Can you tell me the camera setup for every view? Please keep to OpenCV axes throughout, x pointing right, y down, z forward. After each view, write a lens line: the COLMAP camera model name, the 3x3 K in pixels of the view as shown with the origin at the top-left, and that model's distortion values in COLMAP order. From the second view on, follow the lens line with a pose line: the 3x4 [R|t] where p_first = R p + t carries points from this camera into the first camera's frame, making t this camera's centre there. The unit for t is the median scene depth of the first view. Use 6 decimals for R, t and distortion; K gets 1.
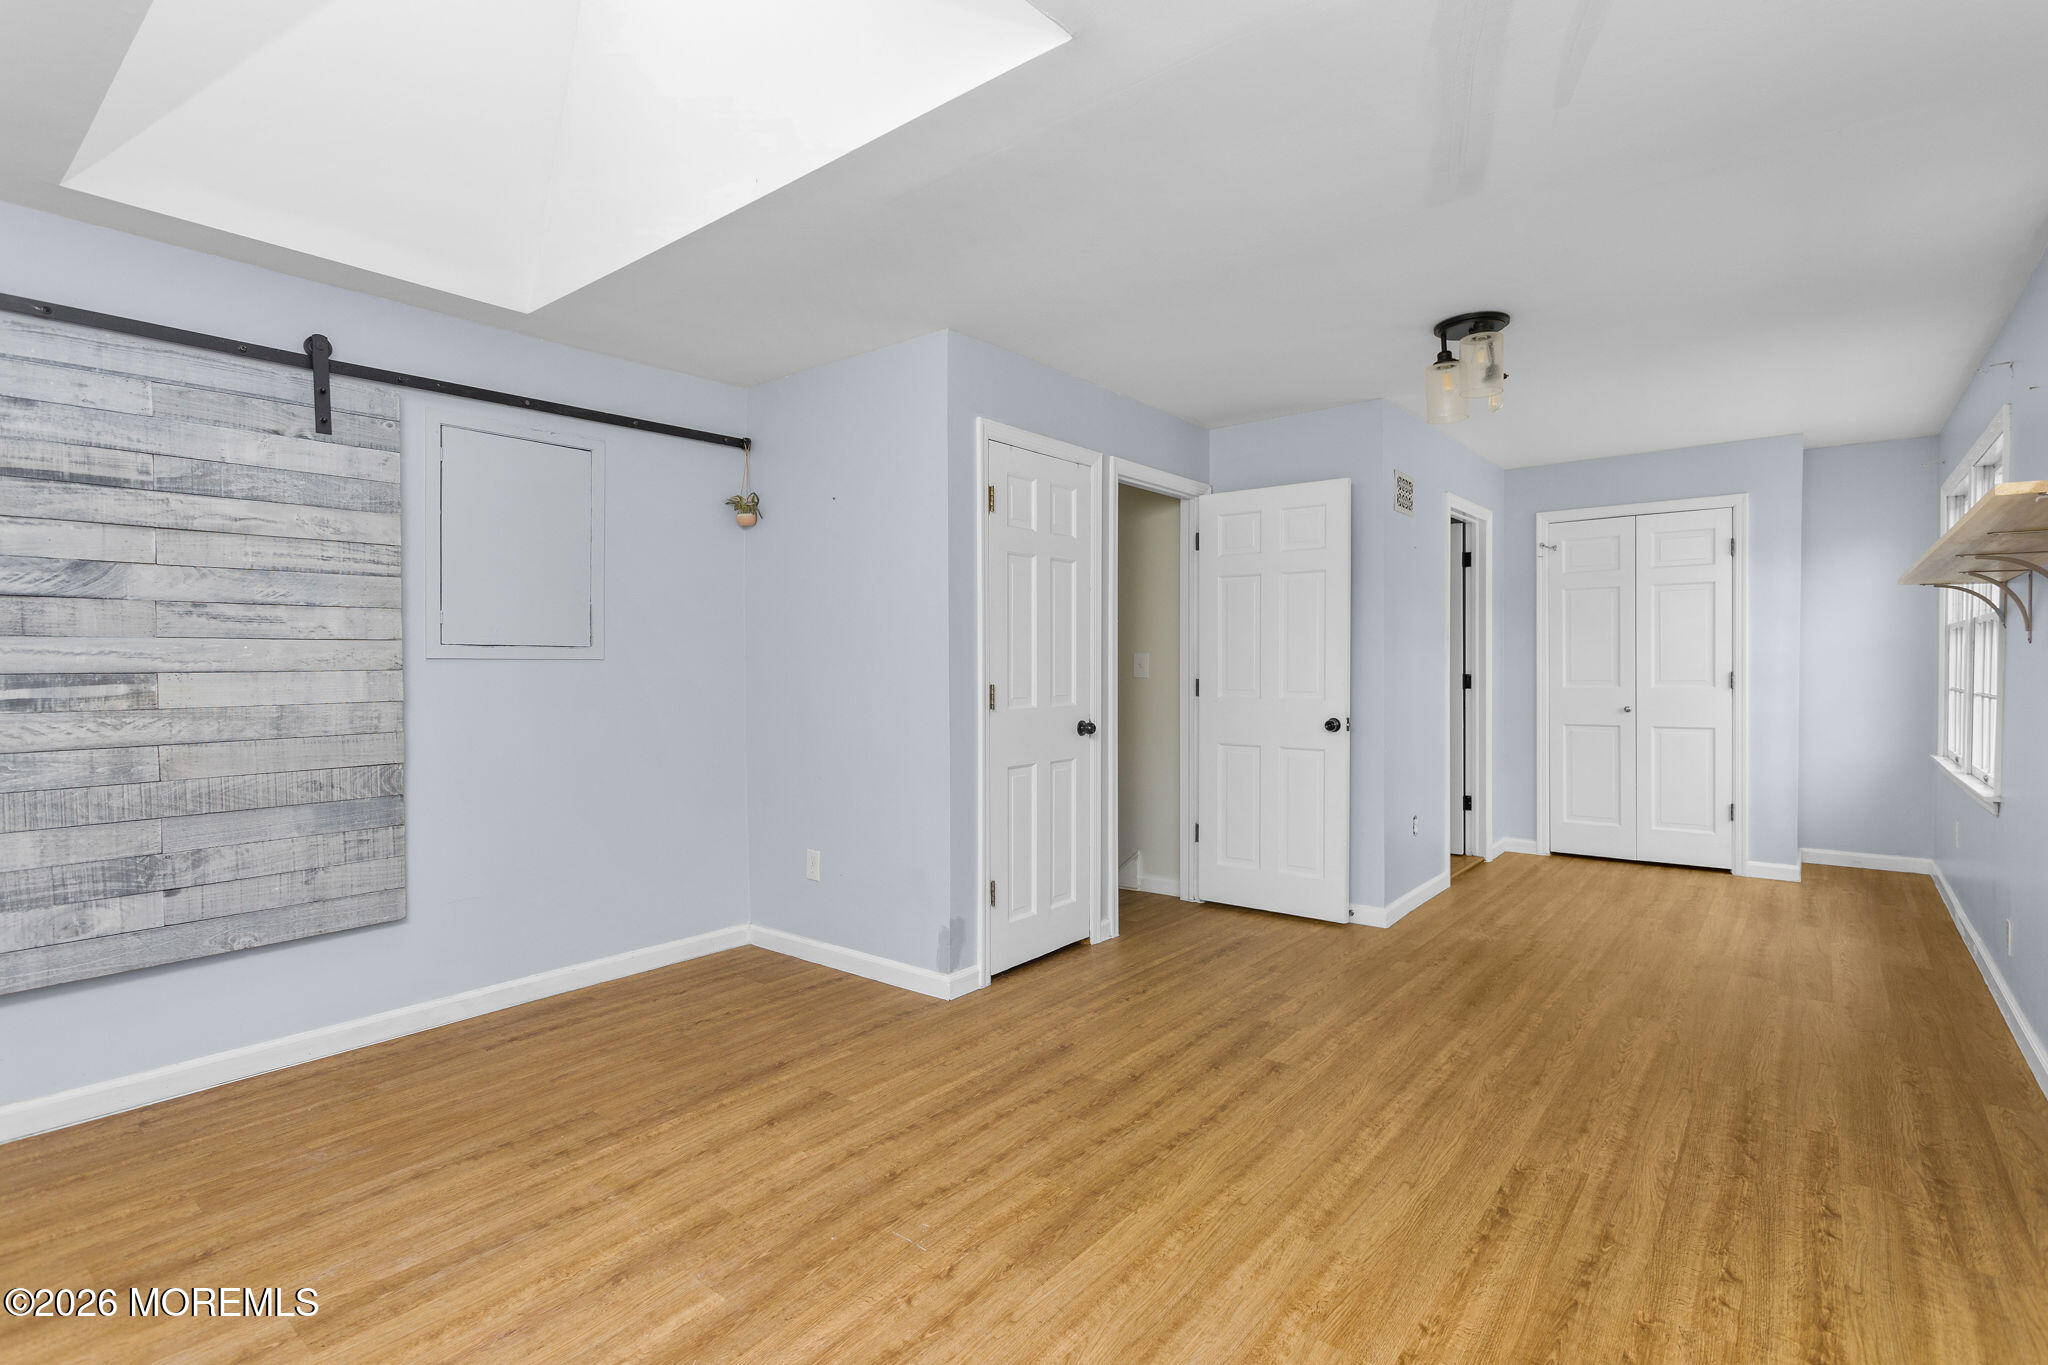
lens RADIAL K [[970.0, 0, 1023.7], [0, 970.0, 699.3], [0, 0, 1]] dist [-0.001823, -0.000171]
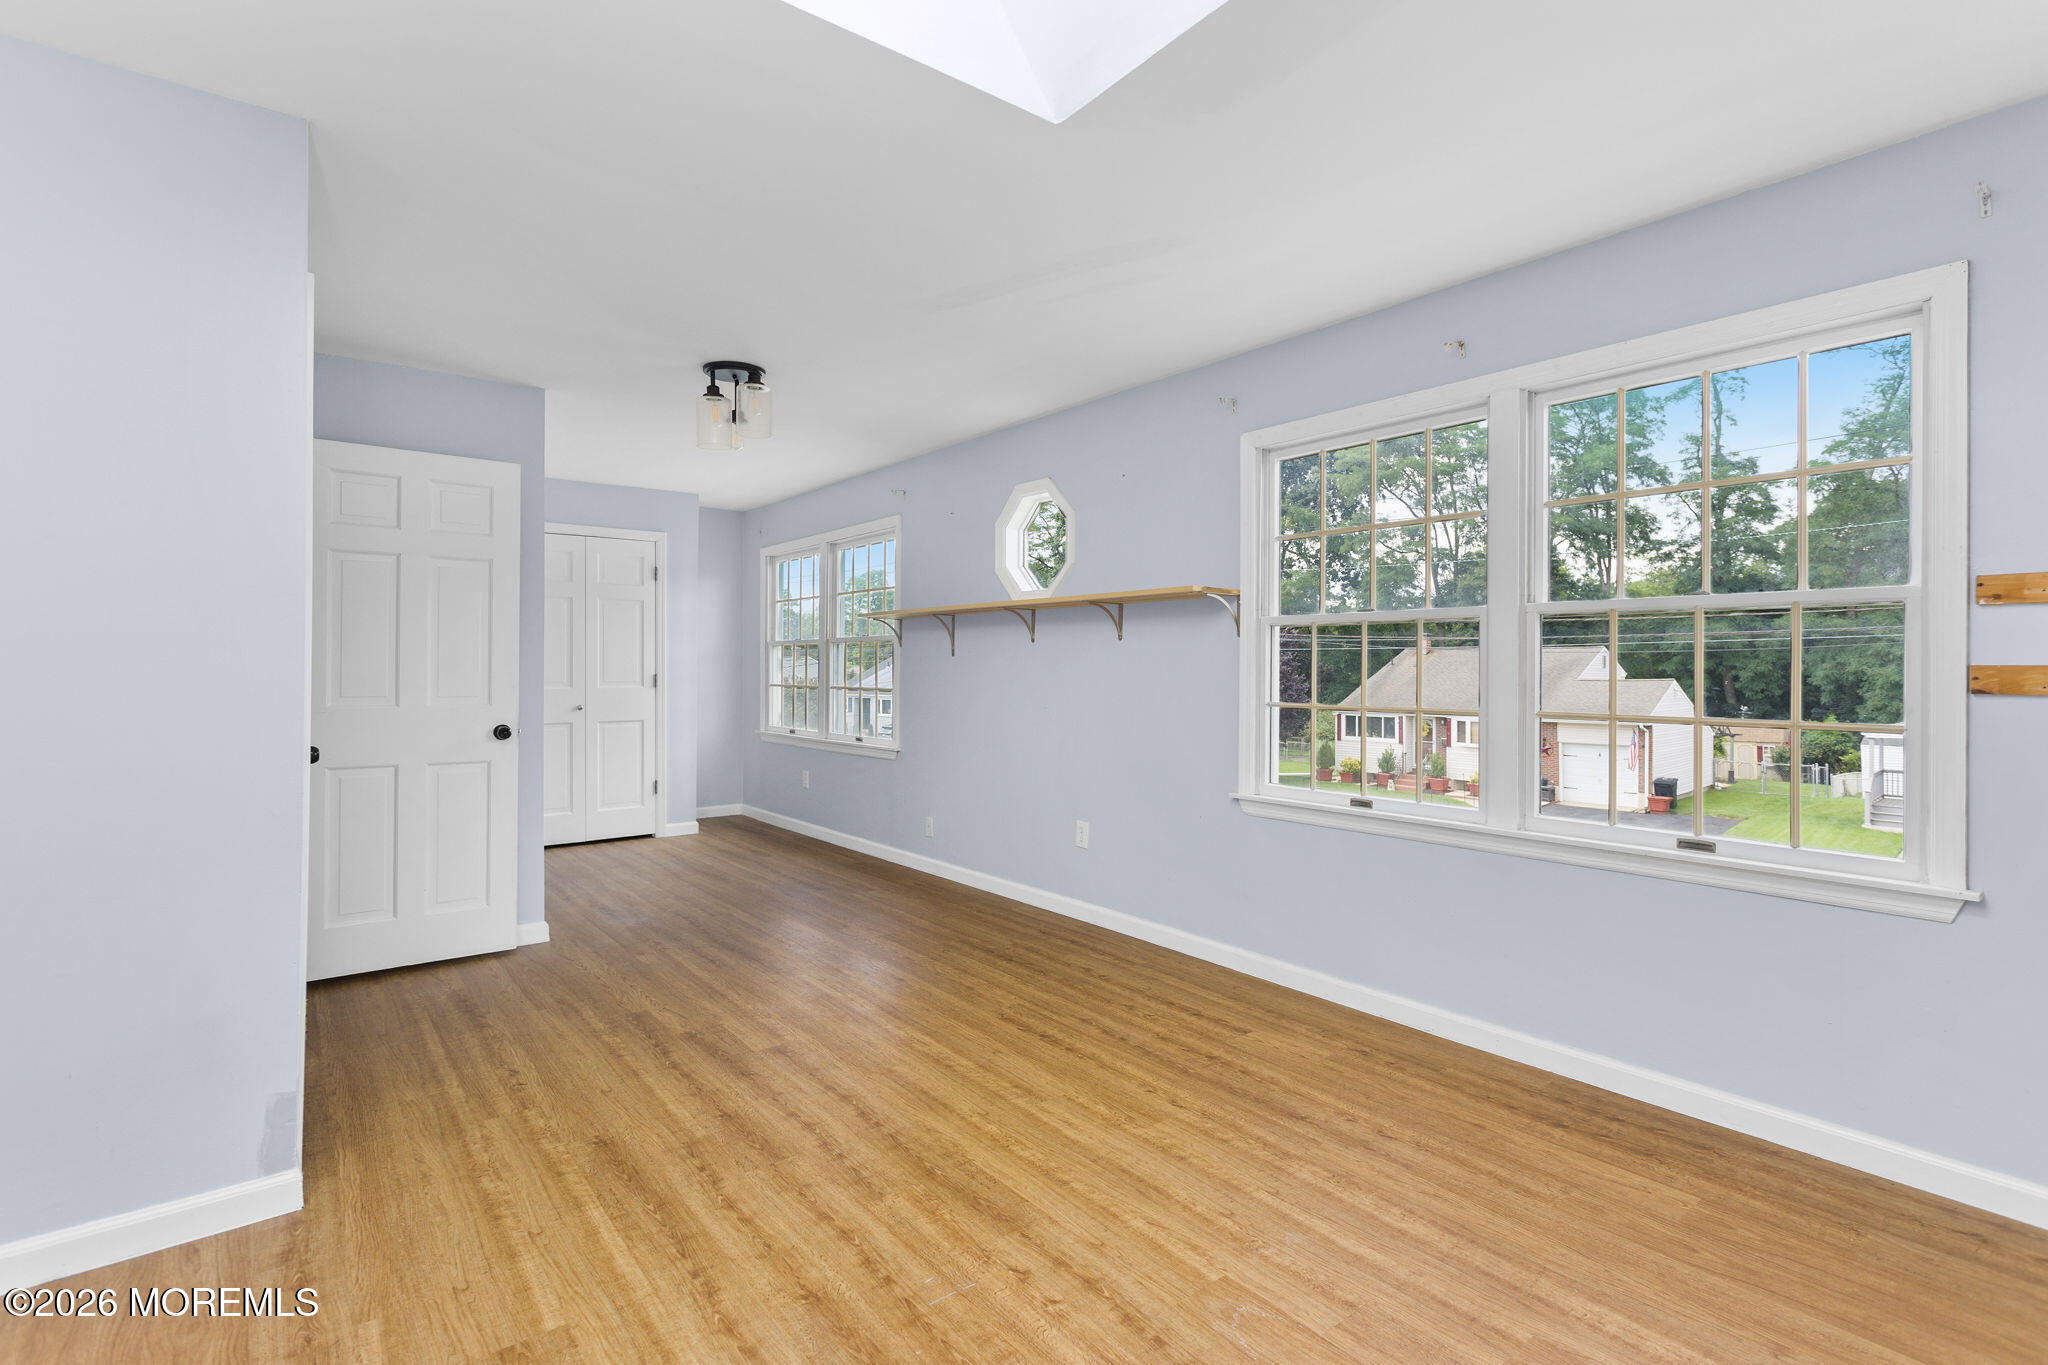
lens RADIAL K [[970.0, 0, 1021.1], [0, 970.0, 662.5], [0, 0, 1]] dist [-0.001823, -0.000171]
pose [[0.222138, 0.012254, 0.974938, -0.770670], [0.030586, 0.999341, -0.019529, -0.008181], [-0.974535, 0.034157, 0.221617, 0.556525]]
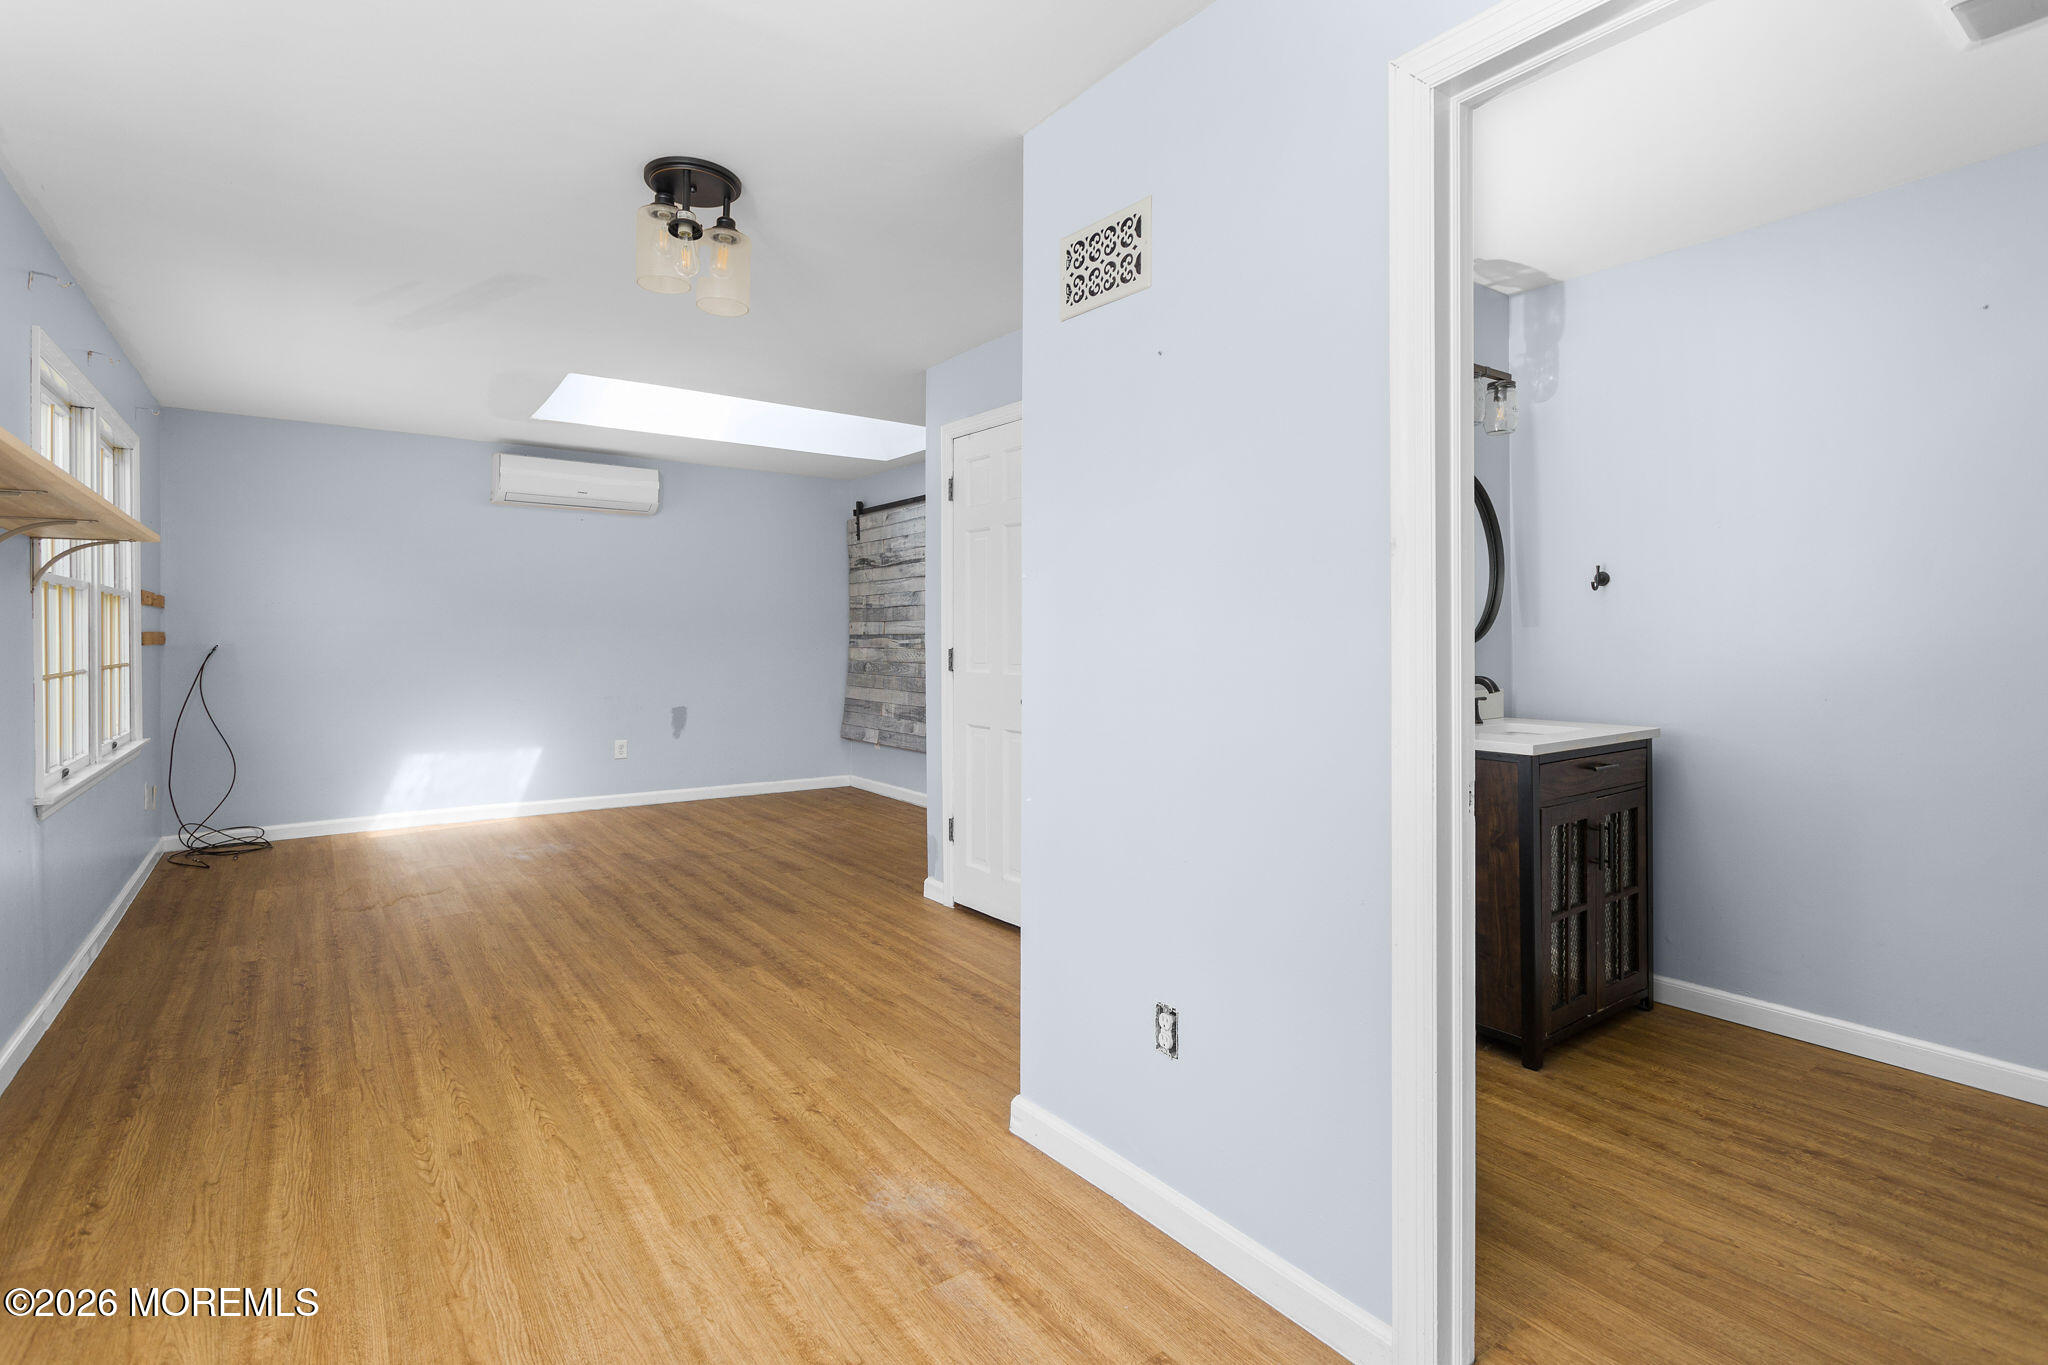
lens RADIAL K [[970.0, 0, 1016.5], [0, 970.0, 635.9], [0, 0, 1]] dist [-0.001823, -0.000171]
pose [[-0.249520, 0.006211, -0.968350, 1.501015], [-0.035237, 0.999259, 0.015489, -0.071954], [0.967728, 0.037987, -0.249116, 1.907142]]
